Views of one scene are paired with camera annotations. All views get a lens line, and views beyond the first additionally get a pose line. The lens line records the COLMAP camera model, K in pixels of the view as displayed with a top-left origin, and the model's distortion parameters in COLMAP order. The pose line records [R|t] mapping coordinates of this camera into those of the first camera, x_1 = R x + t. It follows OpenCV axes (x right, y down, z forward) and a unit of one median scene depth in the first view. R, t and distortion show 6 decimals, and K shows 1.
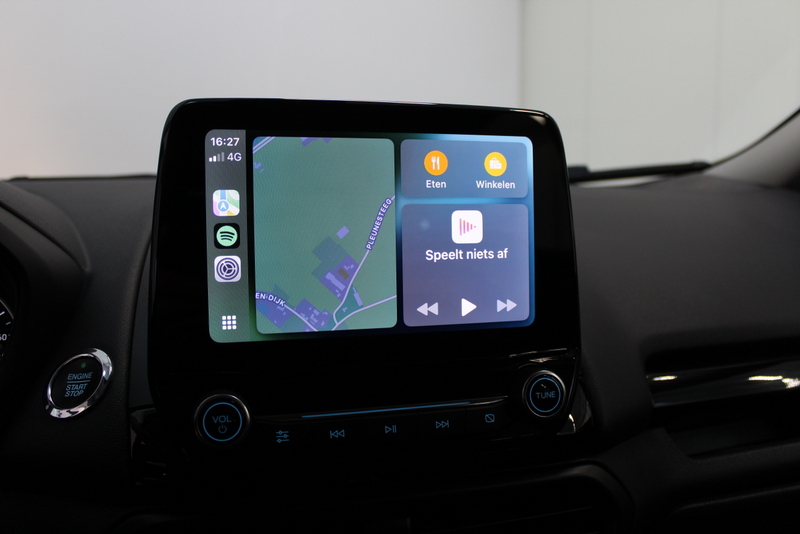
lens RADIAL K [[700.0, 0, 392.0], [0, 700.0, 265.9], [0, 0, 1]] dist [-0.106159, 0.004034]
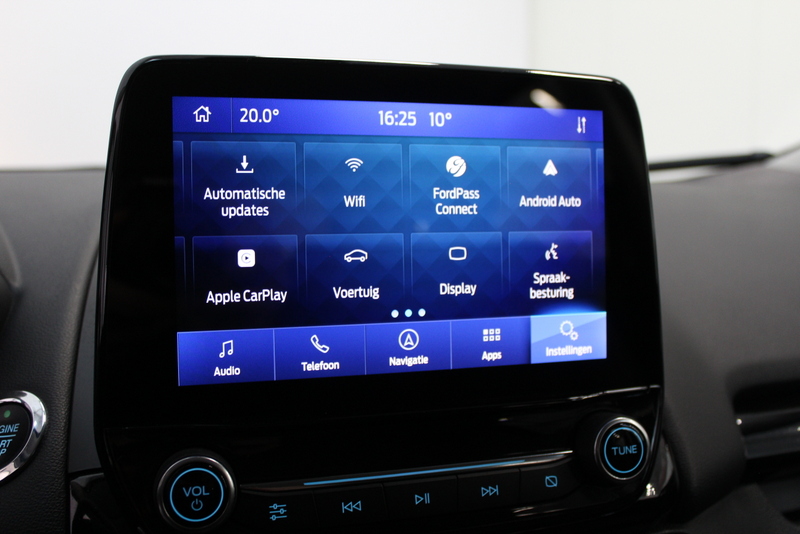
lens RADIAL K [[806.4, 0, 396.9], [0, 806.4, 262.2], [0, 0, 1]] dist [-0.073623, 0.000000]
pose [[0.999874, -0.001528, 0.015778, -0.040235], [0.001793, 0.999858, -0.016743, -0.004704], [-0.015751, 0.016769, 0.999735, 0.129940]]
